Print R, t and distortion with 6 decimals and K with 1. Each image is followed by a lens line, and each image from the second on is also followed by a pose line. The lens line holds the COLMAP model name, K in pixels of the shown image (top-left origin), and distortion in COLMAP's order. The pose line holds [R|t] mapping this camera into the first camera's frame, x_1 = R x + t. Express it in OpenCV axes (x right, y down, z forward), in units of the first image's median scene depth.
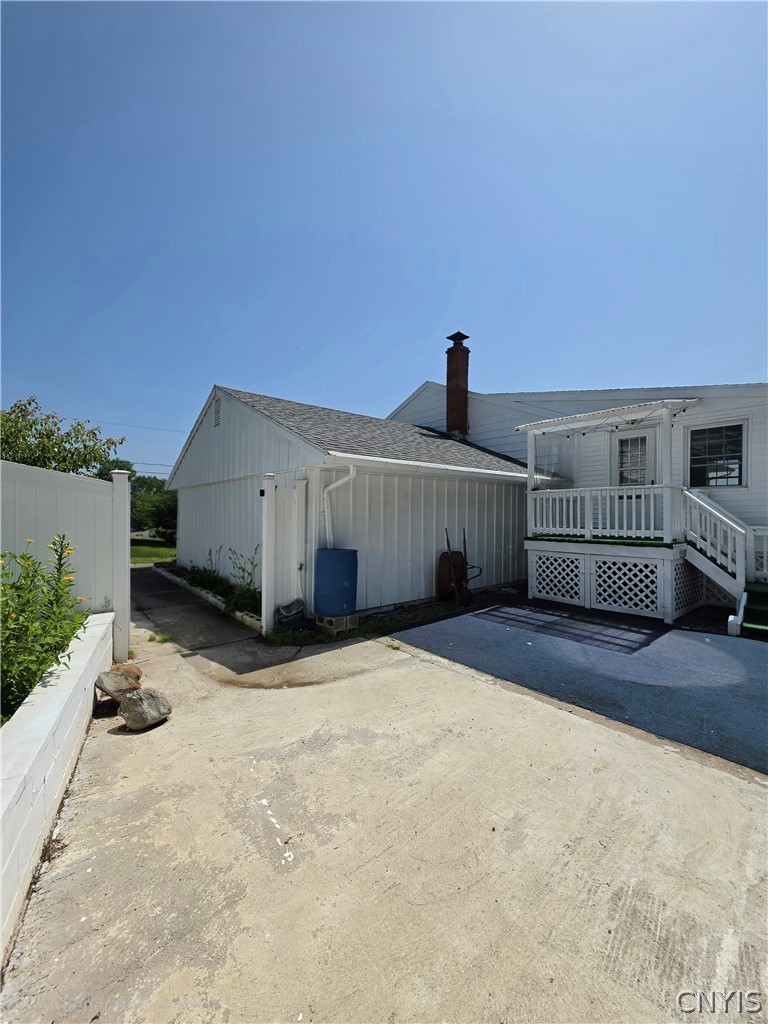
lens RADIAL K [[402.6, 0, 376.8], [0, 402.6, 513.3], [0, 0, 1]] dist [-0.000781, 0.000189]
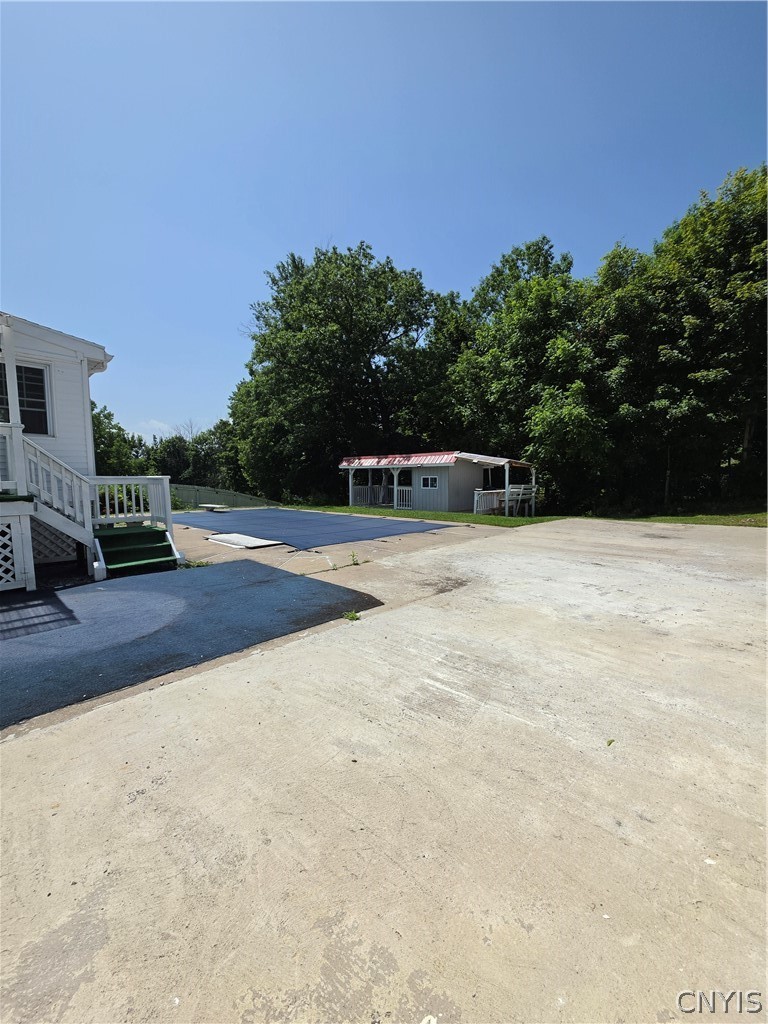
lens RADIAL K [[407.3, 0, 405.3], [0, 407.3, 510.4], [0, 0, 1]] dist [-0.002650, -0.000008]
pose [[-0.142313, -0.083124, 0.986325, -0.361671], [0.001783, 0.996444, 0.084234, 0.059236], [-0.989820, 0.013747, -0.141659, 0.571263]]
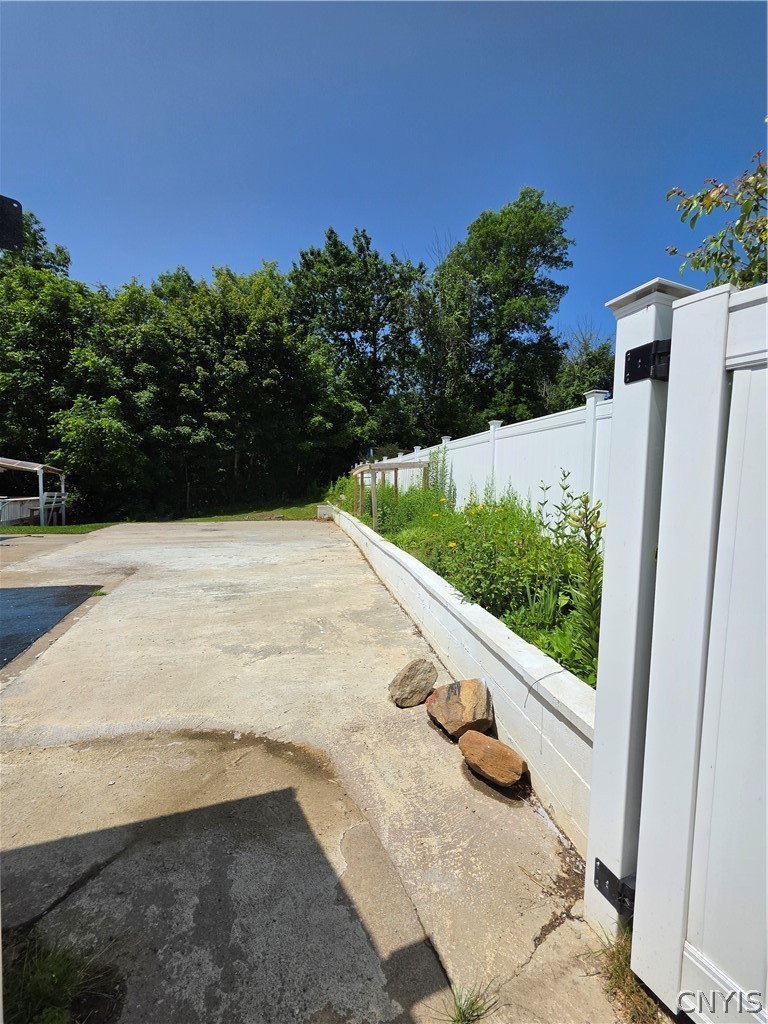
lens RADIAL K [[402.6, 0, 376.8], [0, 402.6, 513.3], [0, 0, 1]] dist [-0.000781, 0.000189]
pose [[-0.945233, -0.045160, 0.323257, -0.665654], [-0.028422, 0.998008, 0.056315, 0.044664], [-0.325157, 0.044043, -0.944634, 1.615951]]
